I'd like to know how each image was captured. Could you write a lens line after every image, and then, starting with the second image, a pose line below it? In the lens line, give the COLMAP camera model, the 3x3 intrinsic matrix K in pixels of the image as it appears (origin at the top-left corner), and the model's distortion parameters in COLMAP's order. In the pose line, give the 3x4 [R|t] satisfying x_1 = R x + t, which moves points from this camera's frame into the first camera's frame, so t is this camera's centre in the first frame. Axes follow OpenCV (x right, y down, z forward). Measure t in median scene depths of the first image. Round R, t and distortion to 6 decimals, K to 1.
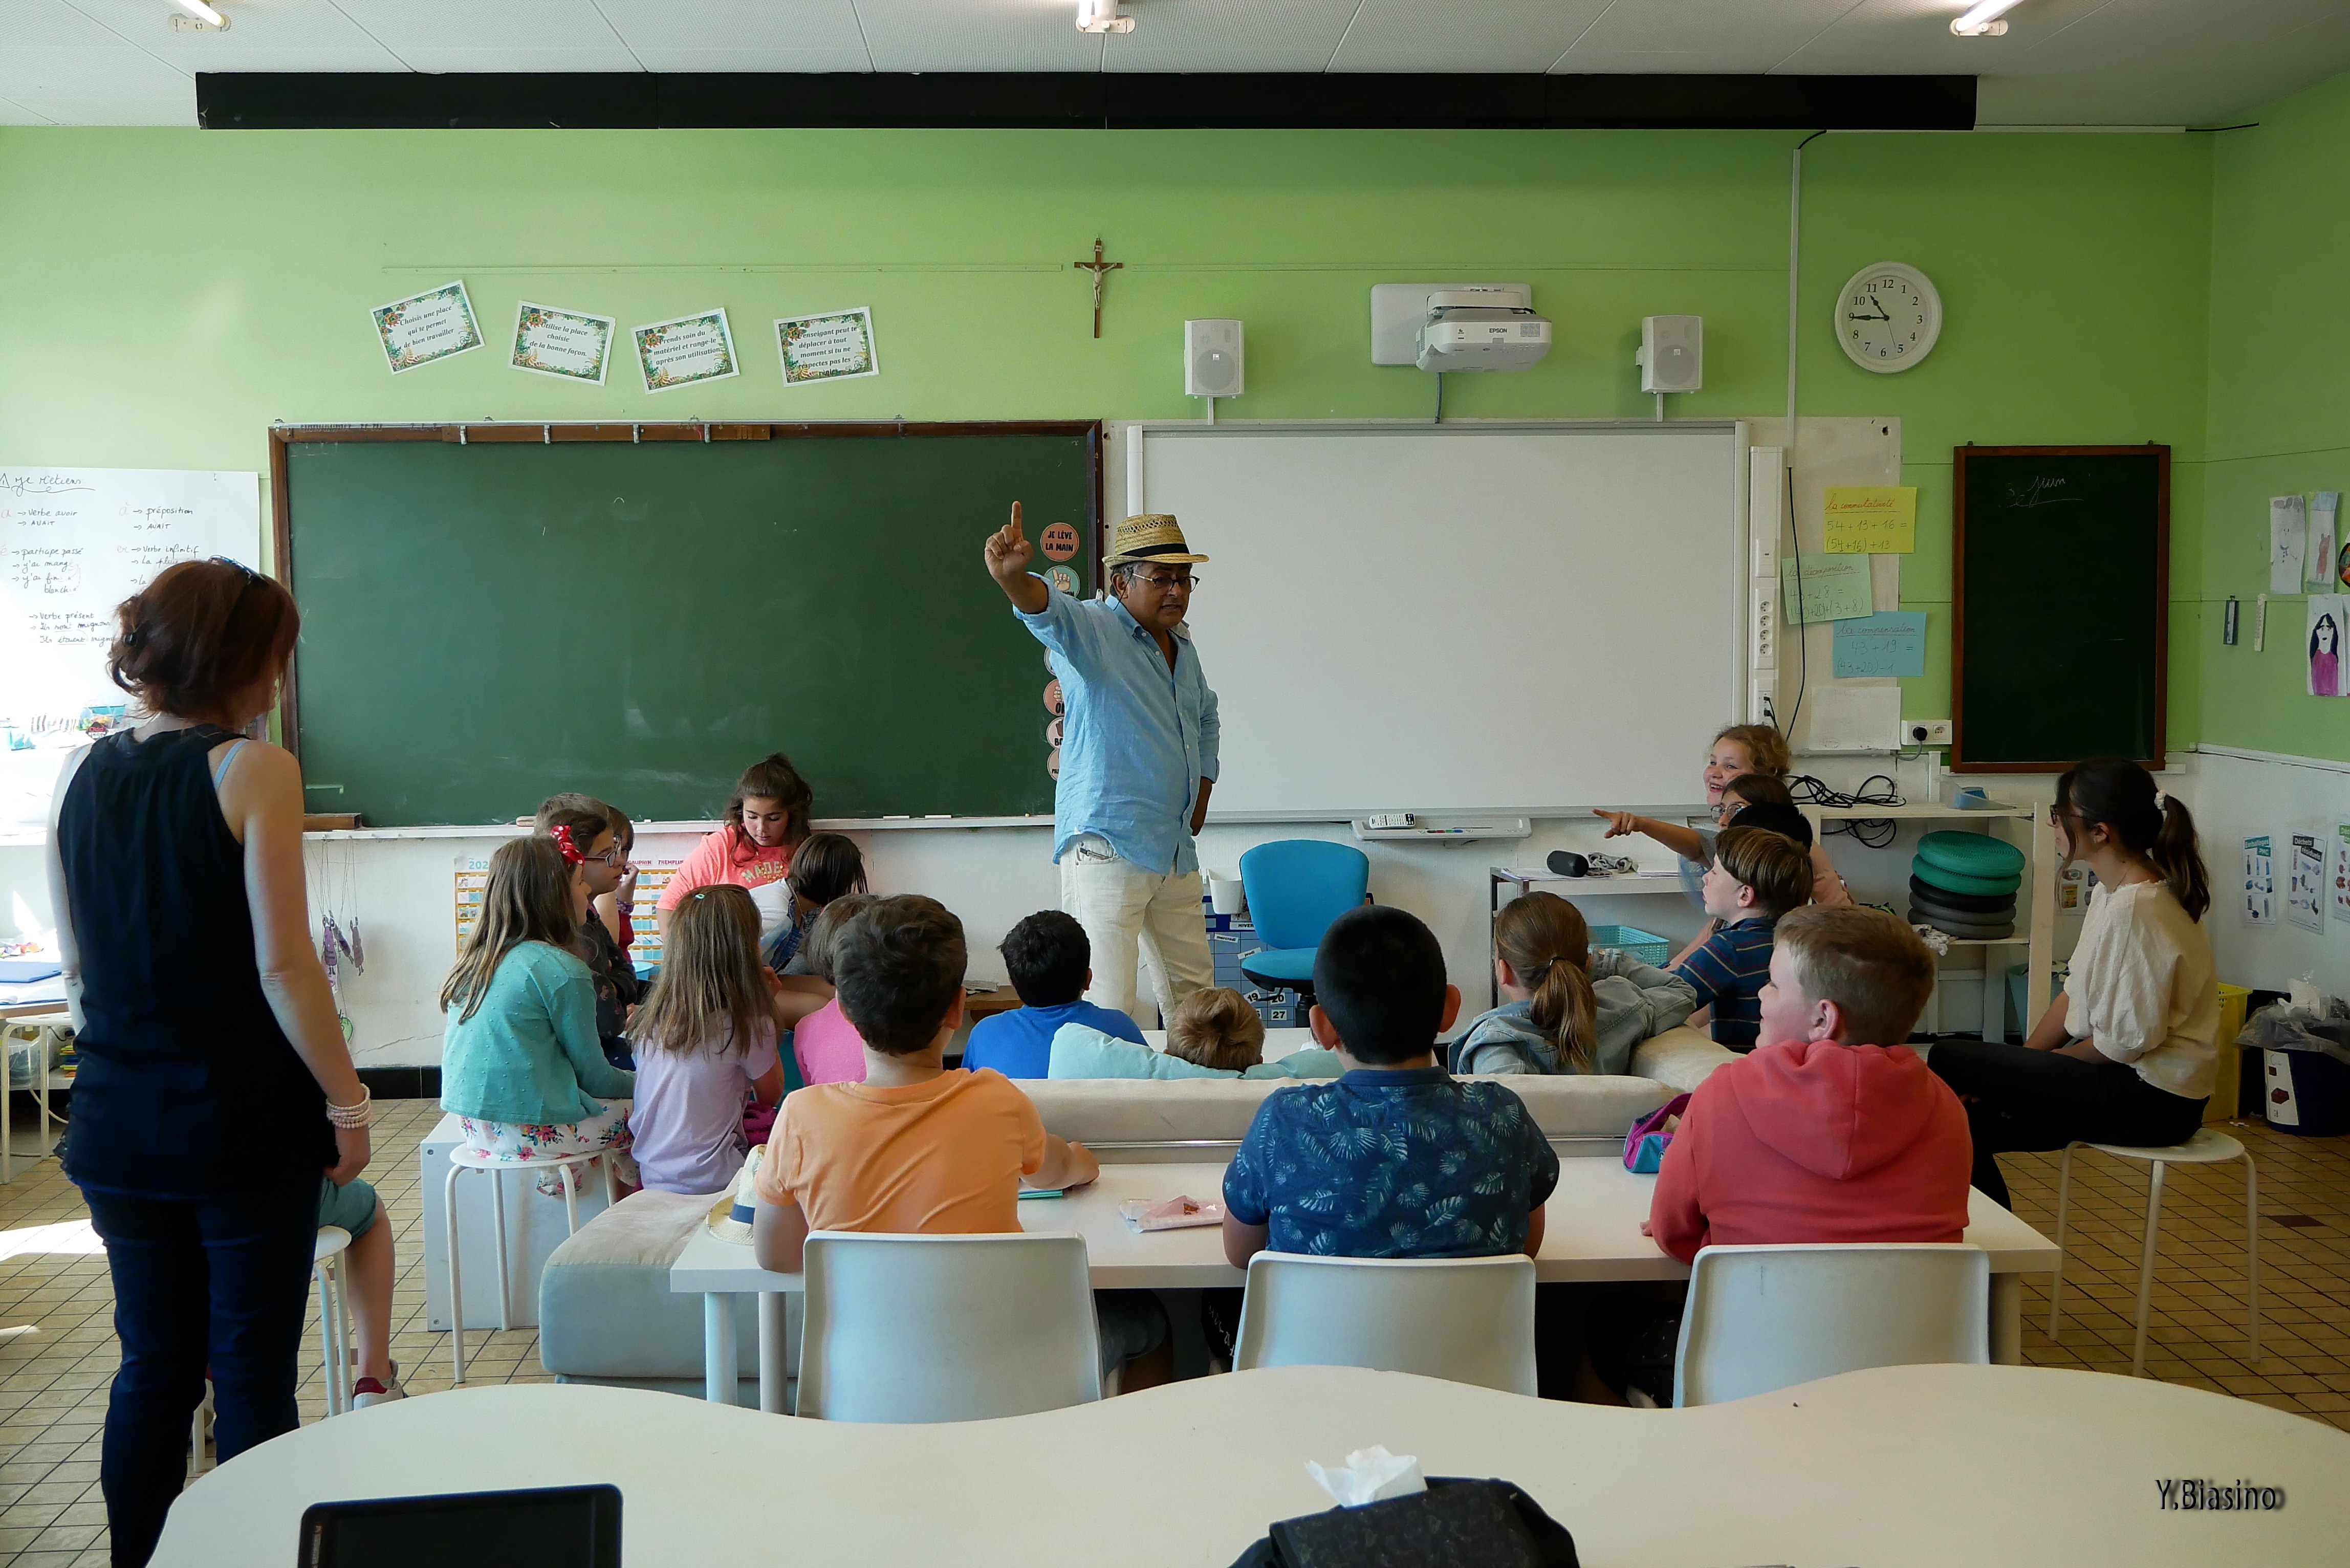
lens RADIAL K [[2346.7, 0, 1177.0], [0, 2346.7, 778.8], [0, 0, 1]] dist [0.025289, 0.000000]
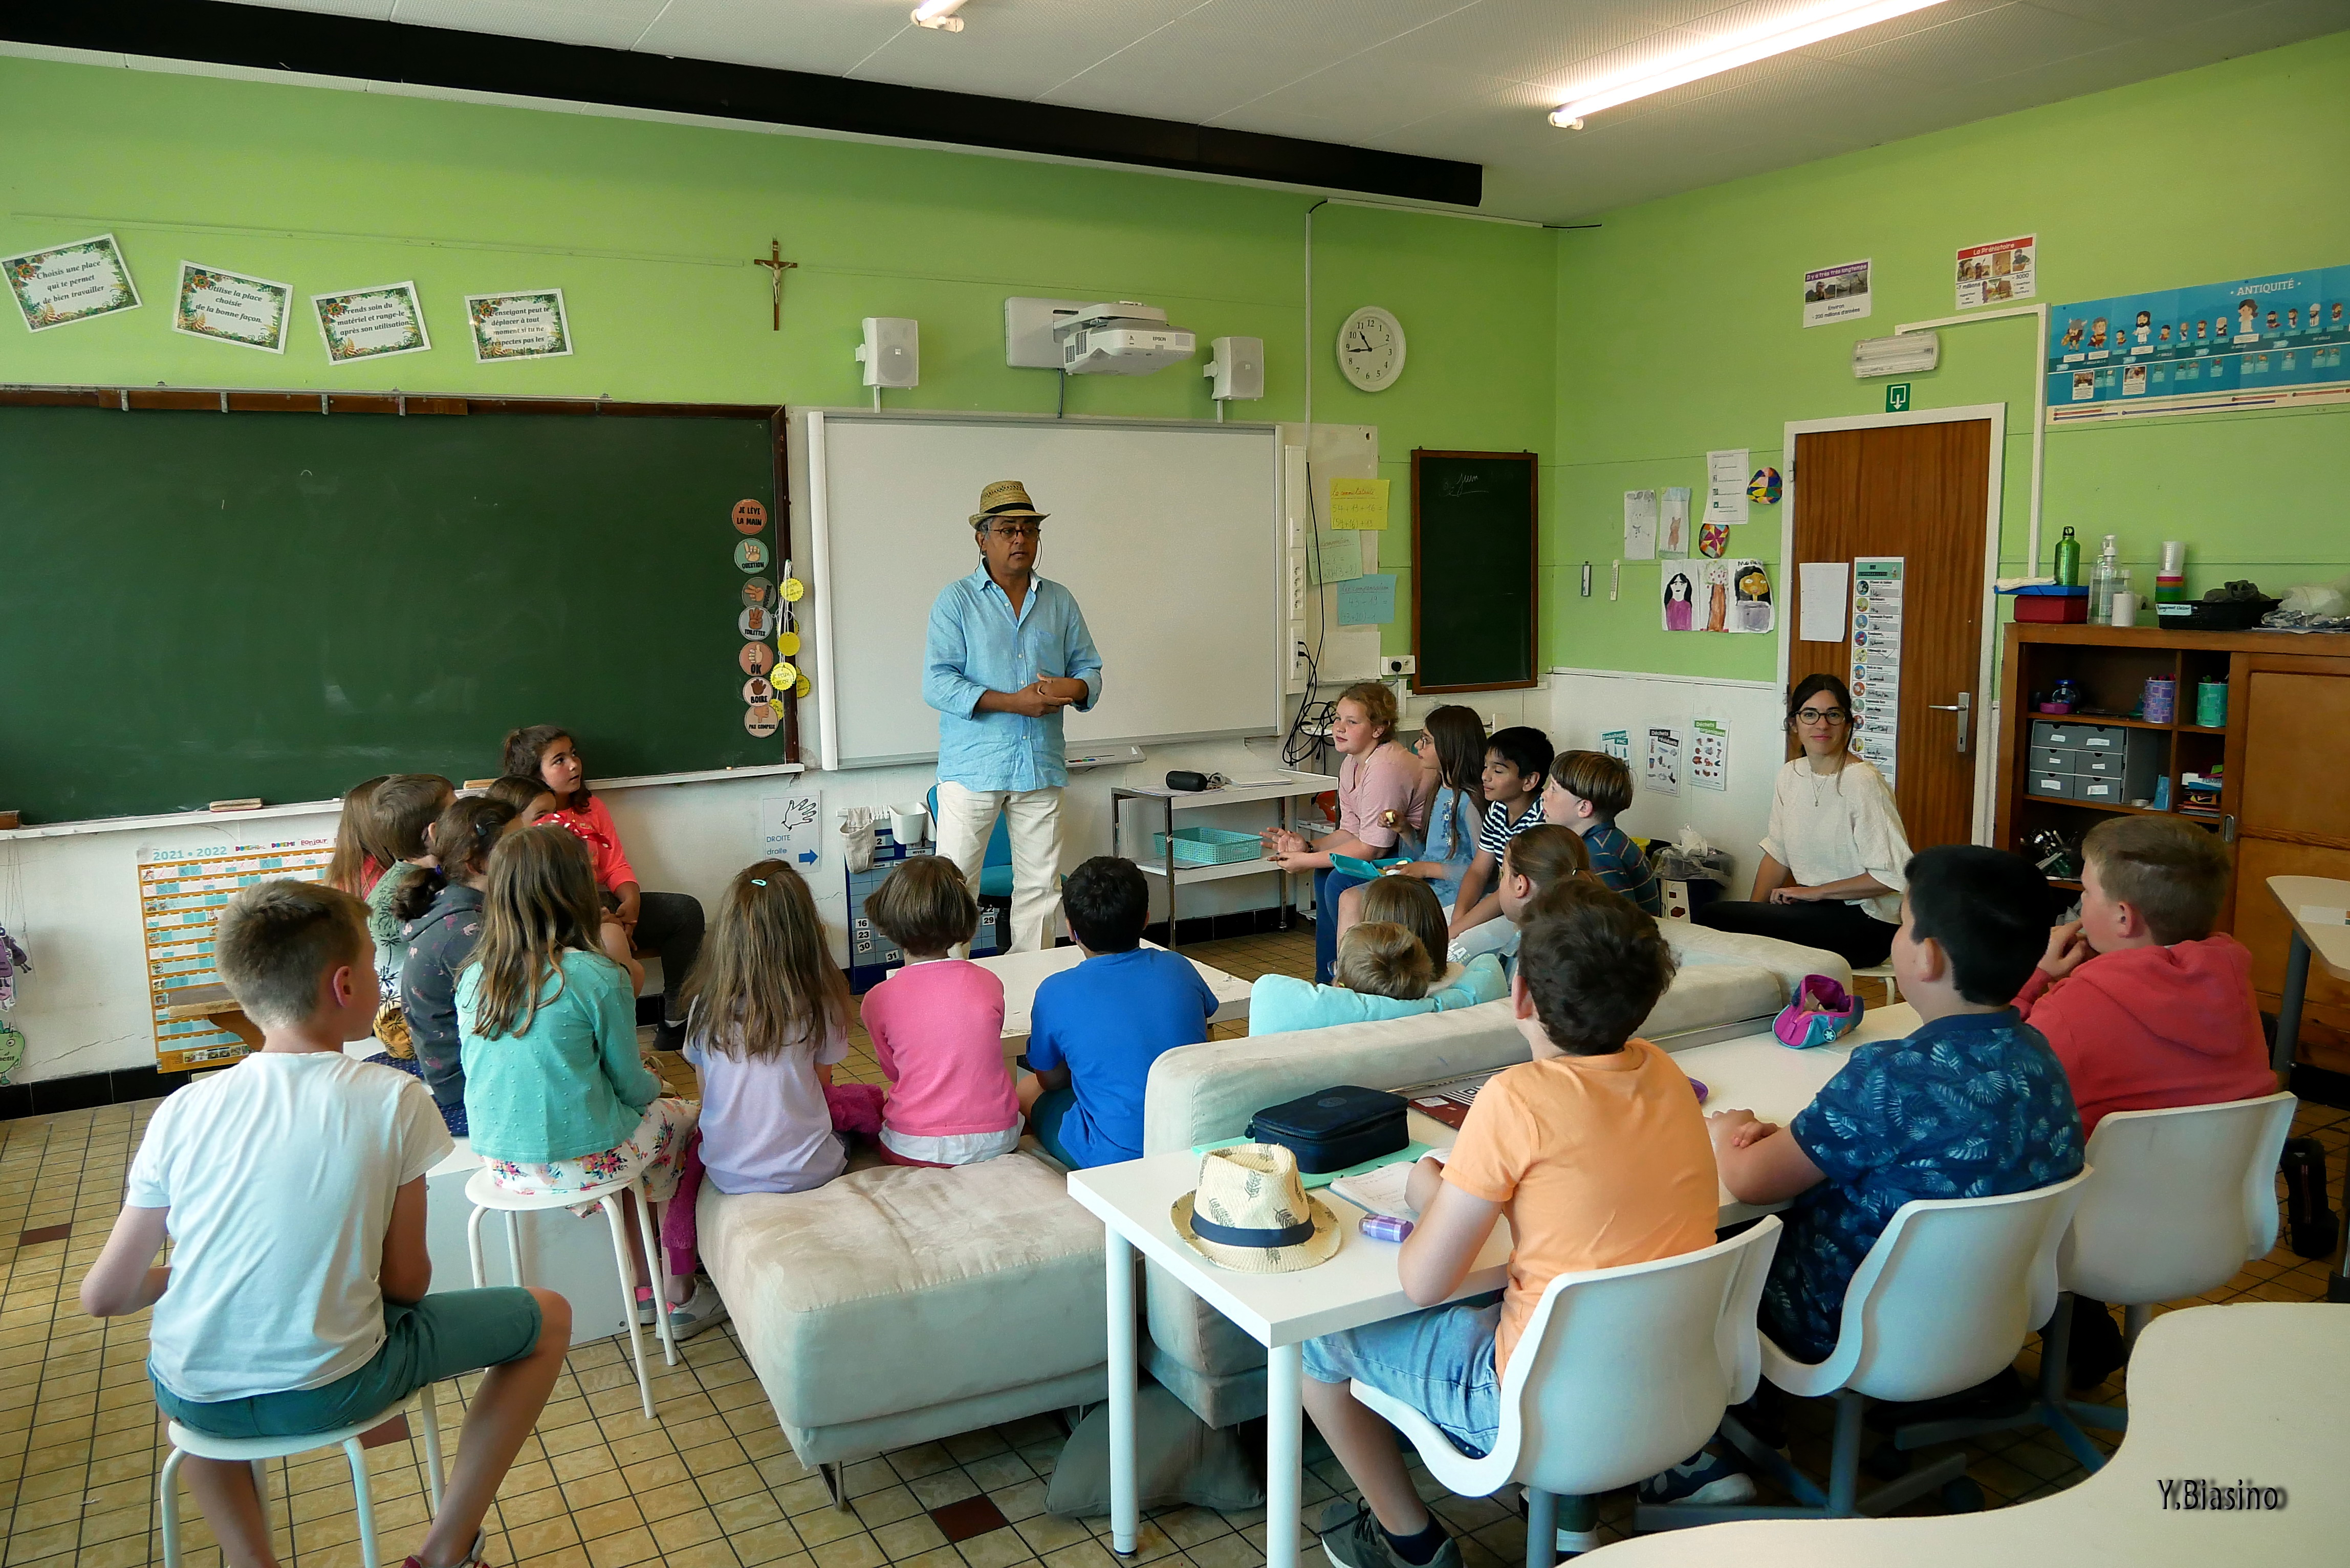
lens RADIAL K [[1700.9, 0, 1168.7], [0, 1700.9, 778.5], [0, 0, 1]] dist [-0.025334, 0.007338]
pose [[0.889238, -0.063868, 0.452965, -0.245276], [0.041233, 0.997366, 0.059681, -0.018854], [-0.455584, -0.034393, 0.889528, 0.206900]]
